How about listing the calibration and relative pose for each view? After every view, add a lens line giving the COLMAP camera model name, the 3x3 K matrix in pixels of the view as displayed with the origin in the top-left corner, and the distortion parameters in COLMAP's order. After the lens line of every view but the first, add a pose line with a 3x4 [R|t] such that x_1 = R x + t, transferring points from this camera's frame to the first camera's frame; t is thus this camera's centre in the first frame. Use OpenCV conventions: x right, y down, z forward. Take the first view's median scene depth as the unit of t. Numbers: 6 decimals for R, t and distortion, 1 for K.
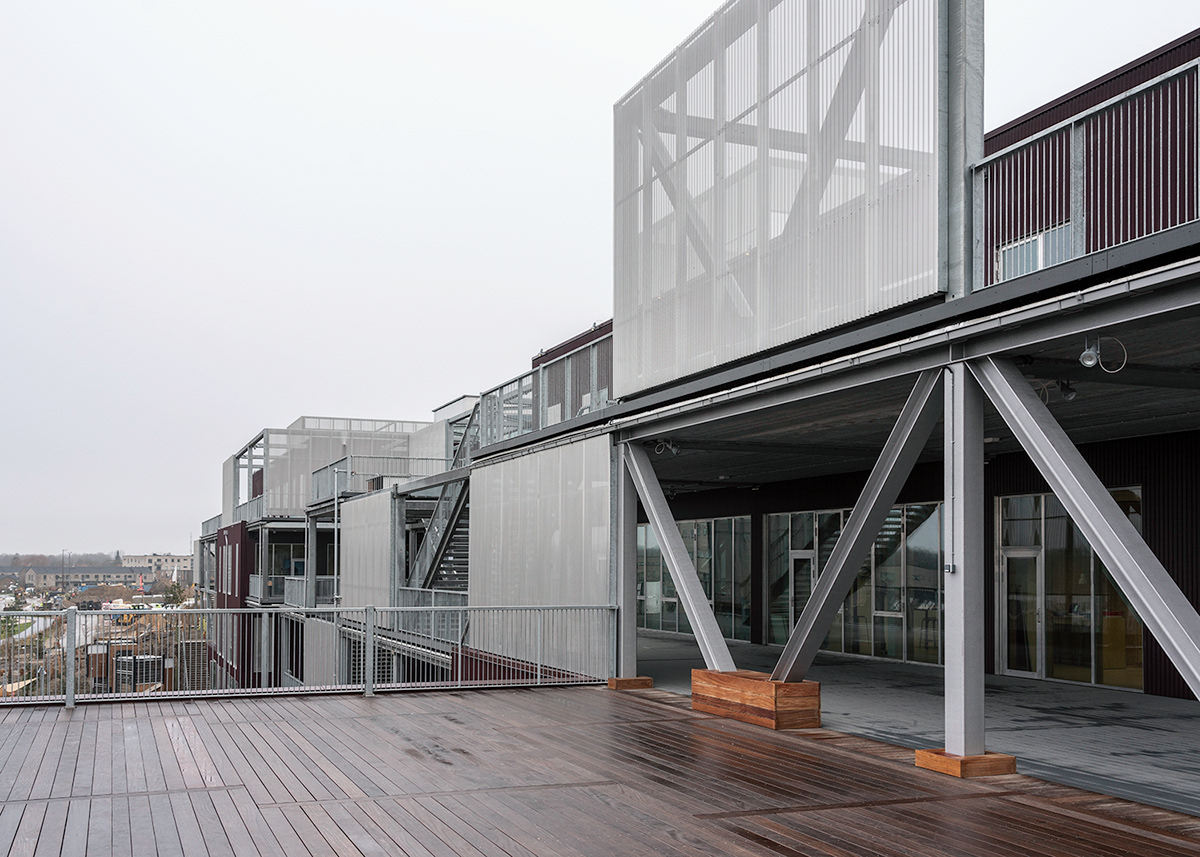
lens RADIAL K [[1280.2, 0, 598.5], [0, 1280.2, 431.6], [0, 0, 1]] dist [-0.019193, 0.000000]
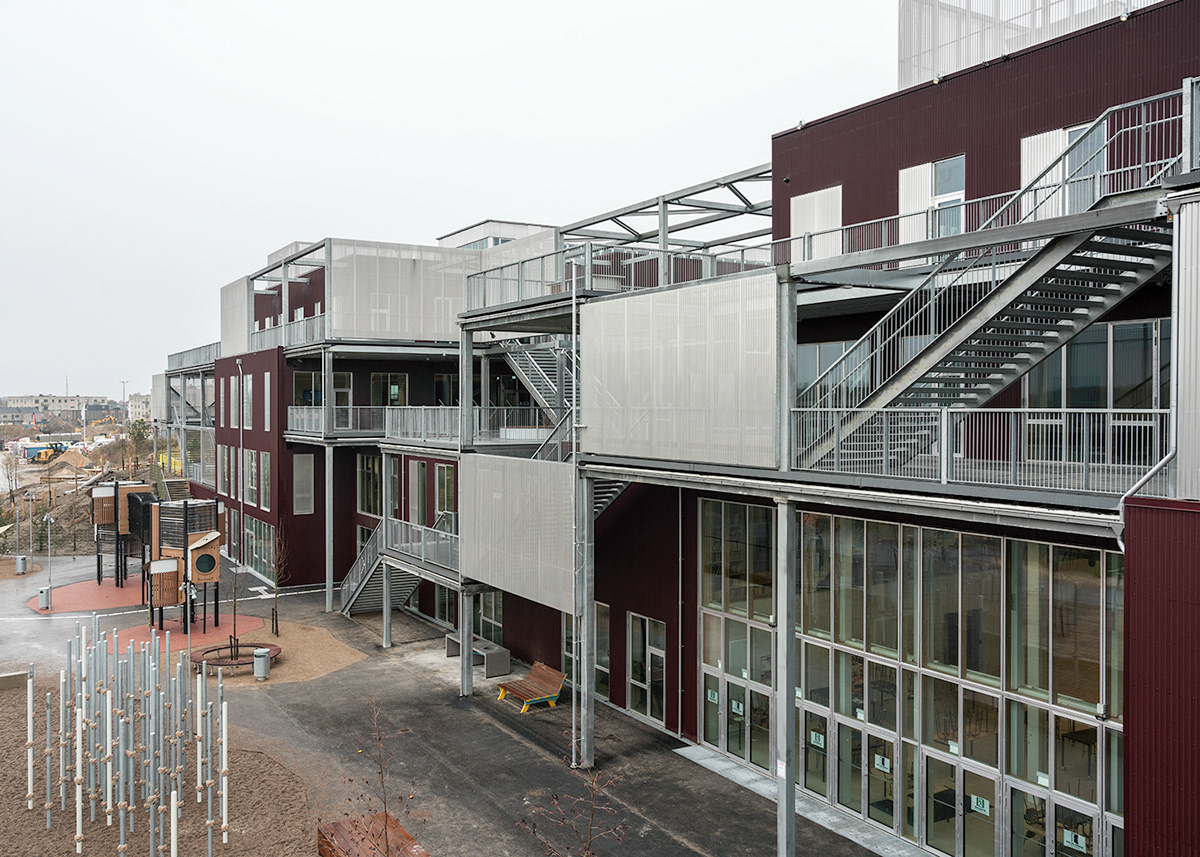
lens RADIAL K [[1023.7, 0, 601.2], [0, 1023.7, 422.0], [0, 0, 1]] dist [-0.000233, 0.007818]
pose [[0.977948, -0.006470, 0.208748, -0.220748], [-0.018133, 0.993115, 0.115731, 0.037970], [-0.208059, -0.116964, 0.971098, 0.271721]]
